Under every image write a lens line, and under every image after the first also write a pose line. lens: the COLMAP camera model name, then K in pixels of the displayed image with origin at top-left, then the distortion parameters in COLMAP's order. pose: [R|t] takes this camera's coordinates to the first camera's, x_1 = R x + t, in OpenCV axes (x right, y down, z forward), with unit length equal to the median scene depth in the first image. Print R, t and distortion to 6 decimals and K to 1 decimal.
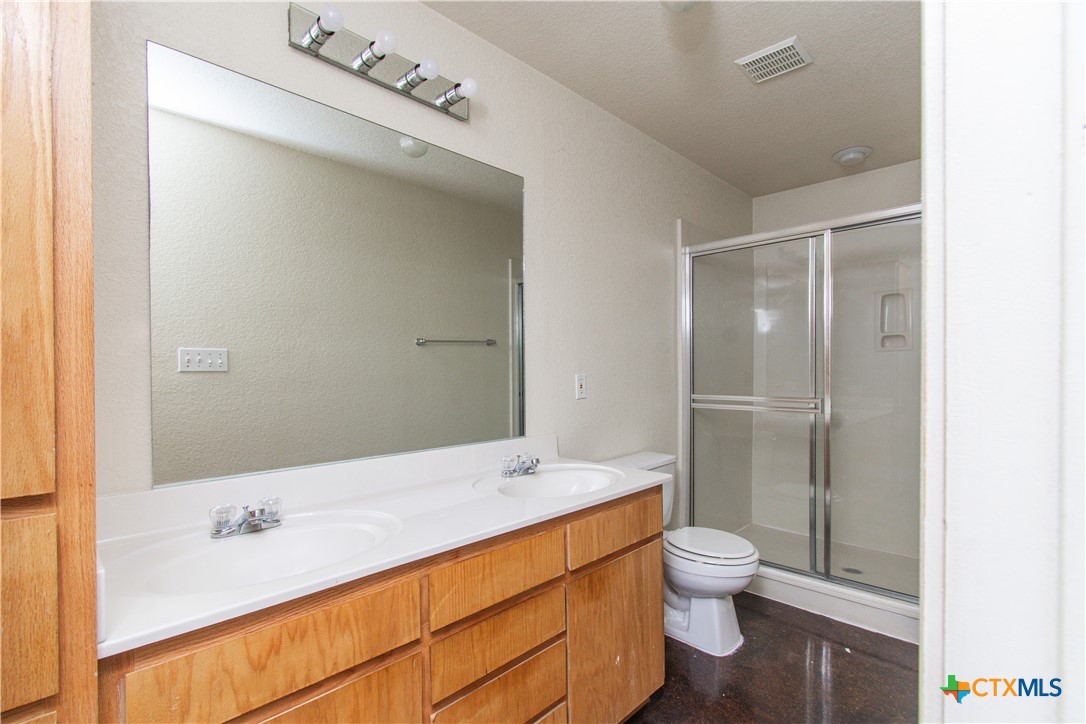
lens RADIAL K [[516.9, 0, 542.6], [0, 516.9, 353.7], [0, 0, 1]] dist [0.000545, 0.000006]
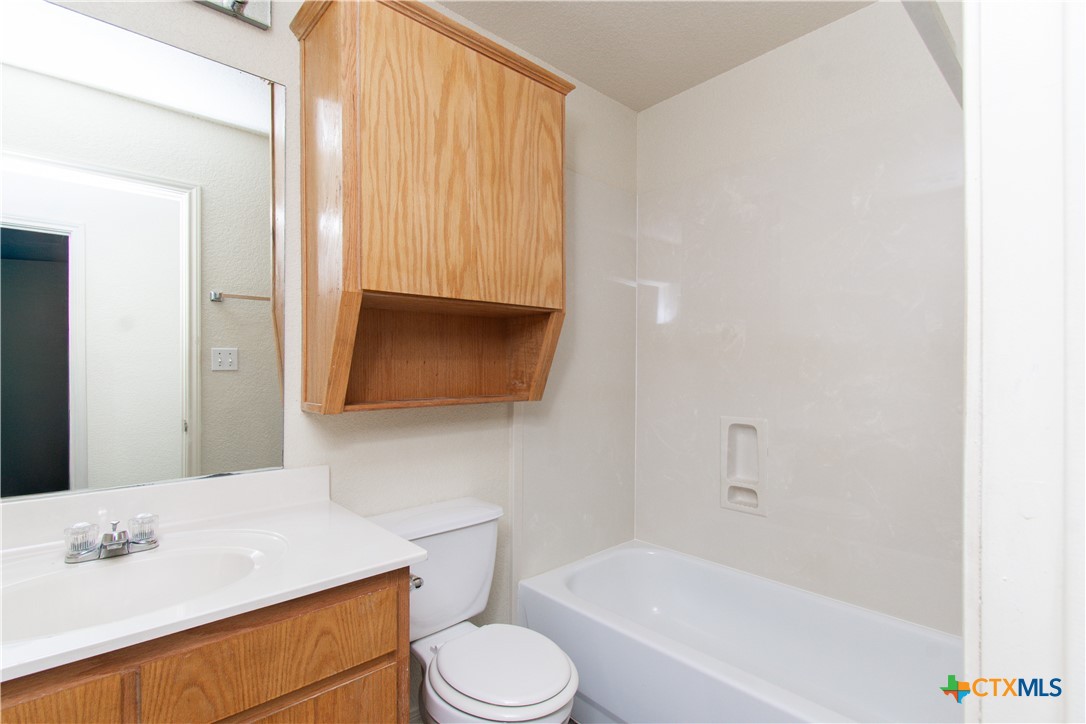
lens RADIAL K [[507.6, 0, 543.0], [0, 507.6, 362.0], [0, 0, 1]] dist [-0.001481, -0.000832]
pose [[0.998982, 0.012989, -0.043208, 0.178406], [-0.012523, 0.999861, 0.011041, 0.003976], [0.043346, -0.010489, 0.999005, 0.192015]]
